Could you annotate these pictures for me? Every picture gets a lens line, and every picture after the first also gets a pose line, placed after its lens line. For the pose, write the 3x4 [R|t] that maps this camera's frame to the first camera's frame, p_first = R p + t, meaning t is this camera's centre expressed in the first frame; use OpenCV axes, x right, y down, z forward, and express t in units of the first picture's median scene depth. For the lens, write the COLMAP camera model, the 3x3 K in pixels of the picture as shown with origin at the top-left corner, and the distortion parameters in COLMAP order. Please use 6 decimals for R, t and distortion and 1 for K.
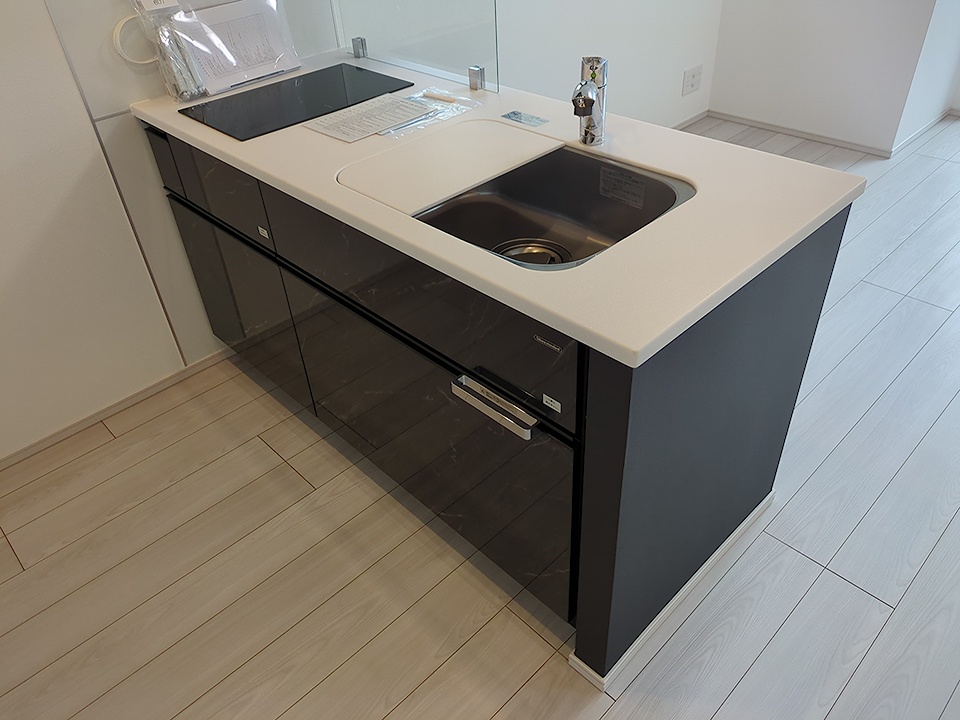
lens RADIAL K [[727.3, 0, 485.6], [0, 727.3, 352.4], [0, 0, 1]] dist [0.023380, -0.006912]
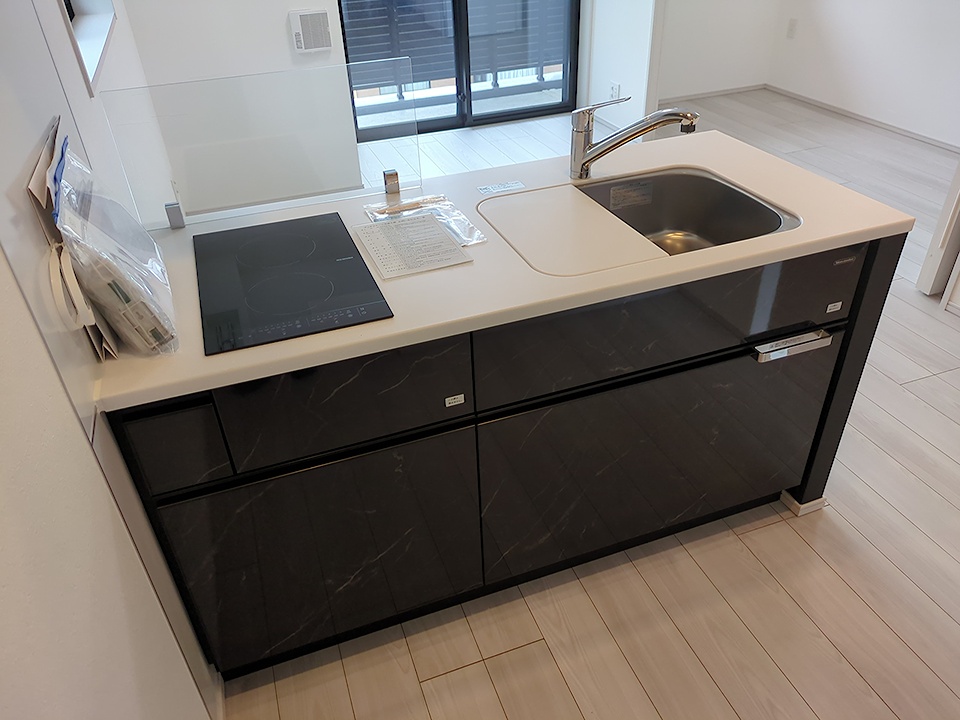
lens RADIAL K [[727.3, 0, 487.8], [0, 727.3, 365.2], [0, 0, 1]] dist [0.023380, -0.006912]
pose [[0.404696, -0.487647, 0.773577, -0.863356], [0.559627, 0.801108, 0.212234, -0.334269], [-0.723214, 0.347024, 0.597106, 0.449289]]
